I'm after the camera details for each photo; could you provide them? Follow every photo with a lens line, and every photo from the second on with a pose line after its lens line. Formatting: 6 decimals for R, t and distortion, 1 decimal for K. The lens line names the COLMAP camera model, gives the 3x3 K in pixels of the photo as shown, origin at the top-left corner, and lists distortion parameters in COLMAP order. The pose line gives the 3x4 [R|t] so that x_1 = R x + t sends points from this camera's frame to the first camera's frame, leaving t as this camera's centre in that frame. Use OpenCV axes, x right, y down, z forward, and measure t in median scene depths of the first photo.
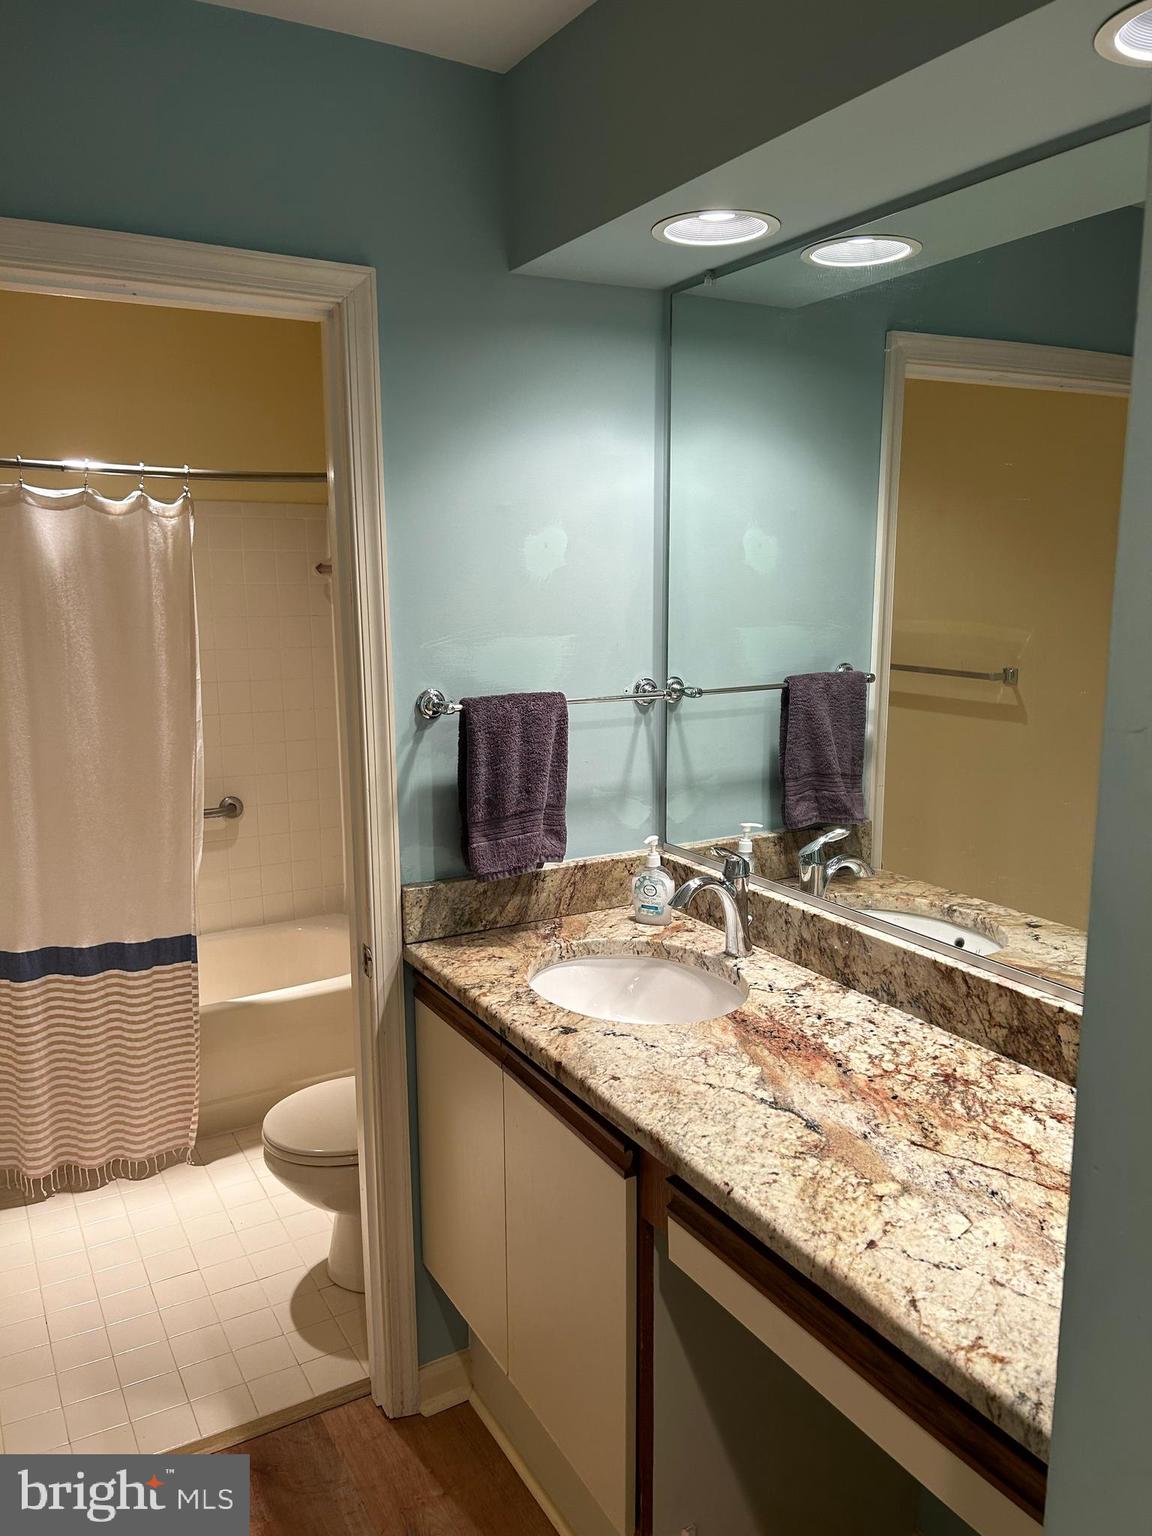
lens RADIAL K [[1155.2, 0, 580.3], [0, 1155.2, 764.3], [0, 0, 1]] dist [0.048838, -0.051679]
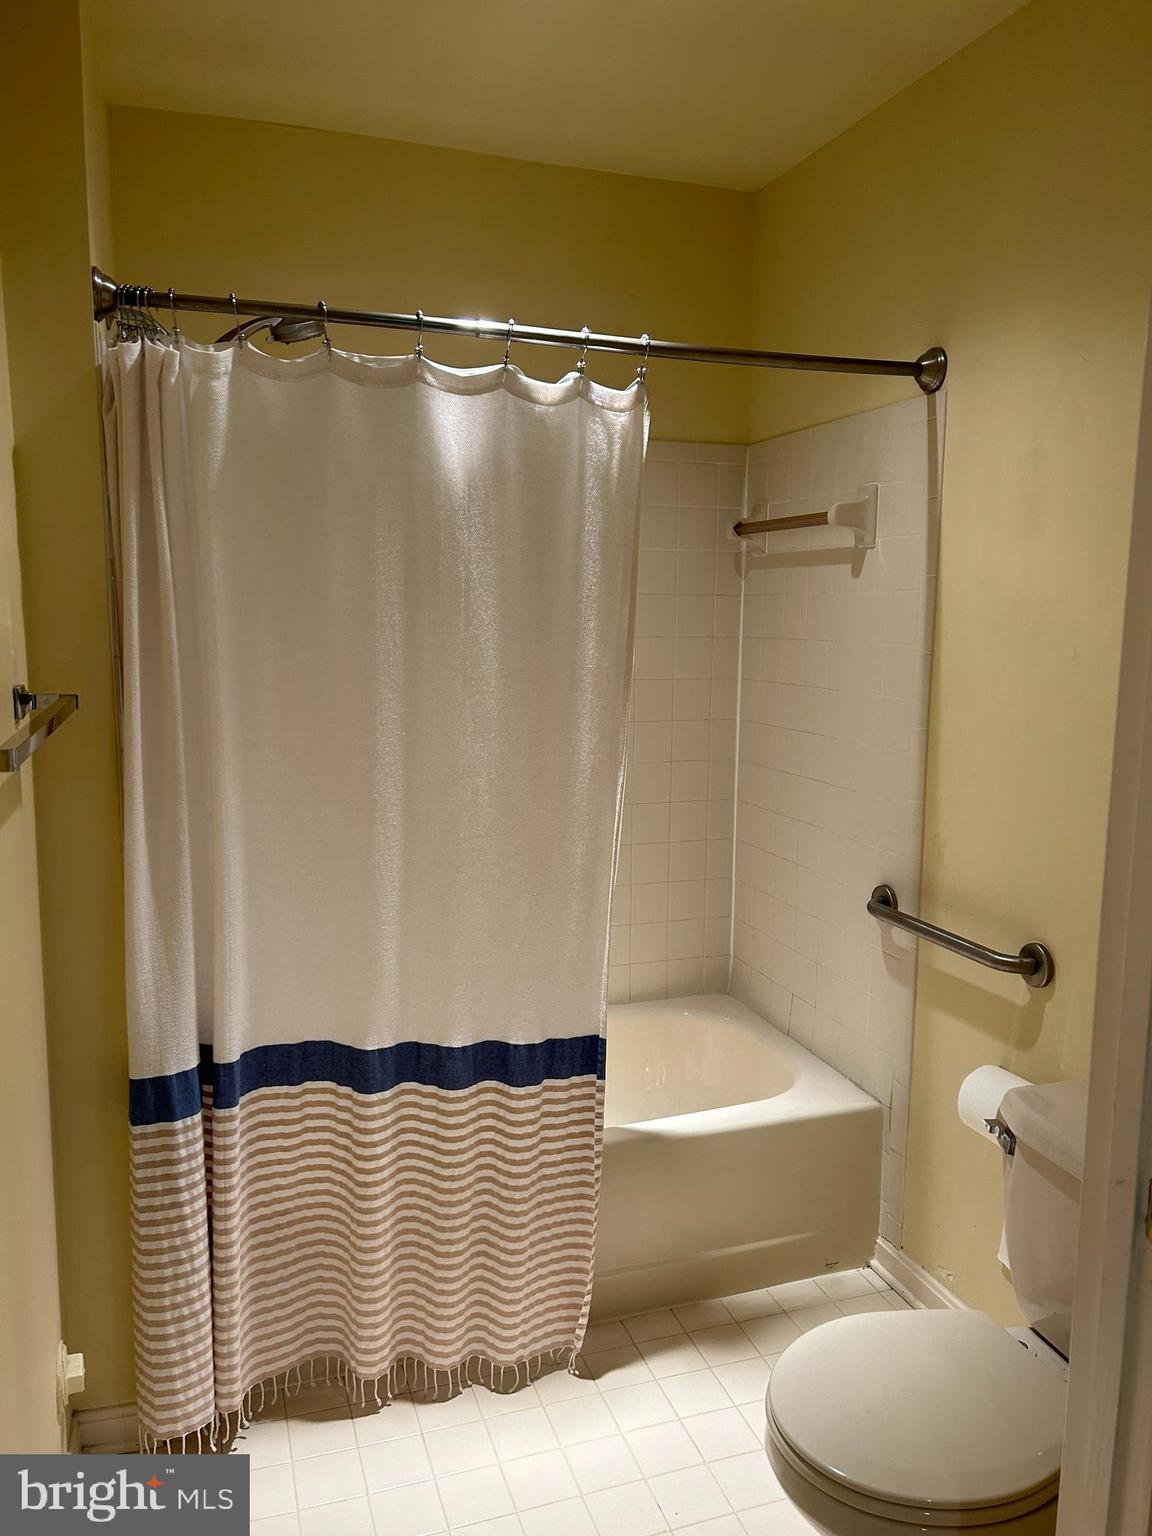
lens RADIAL K [[1155.2, 0, 578.7], [0, 1155.2, 768.1], [0, 0, 1]] dist [0.048838, -0.051679]
pose [[0.980994, 0.045770, -0.188562, -0.234234], [-0.050762, 0.998474, -0.021728, 0.005619], [0.187279, 0.030887, 0.981821, 0.343081]]
